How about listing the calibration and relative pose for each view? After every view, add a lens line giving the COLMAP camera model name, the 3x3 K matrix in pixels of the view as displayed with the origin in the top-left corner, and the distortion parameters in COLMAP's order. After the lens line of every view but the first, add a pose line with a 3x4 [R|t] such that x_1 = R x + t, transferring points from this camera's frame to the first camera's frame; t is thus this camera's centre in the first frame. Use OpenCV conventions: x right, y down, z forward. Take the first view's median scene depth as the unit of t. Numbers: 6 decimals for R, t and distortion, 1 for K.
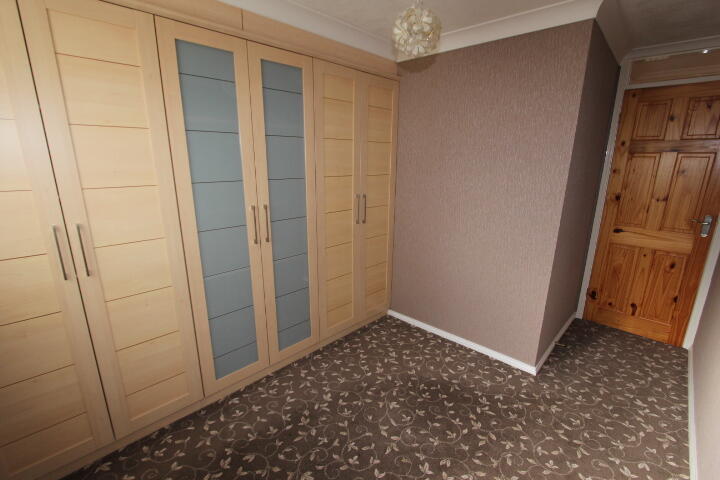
lens RADIAL K [[346.6, 0, 360.0], [0, 346.6, 240.0], [0, 0, 1]] dist [-0.022888, -0.000982]
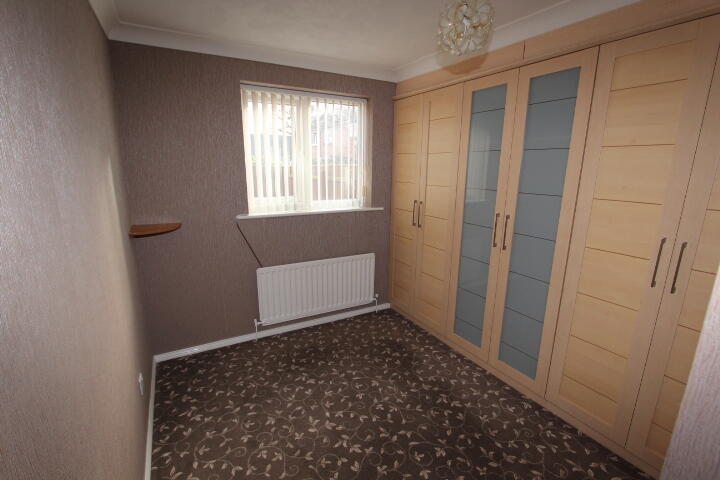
lens RADIAL K [[329.2, 0, 362.4], [0, 329.2, 247.5], [0, 0, 1]] dist [-0.063380, -0.000038]
pose [[-0.319377, 0.205029, -0.925182, 0.843625], [-0.236089, 0.928313, 0.287222, -0.198763], [0.917747, 0.310158, -0.248077, 0.899514]]
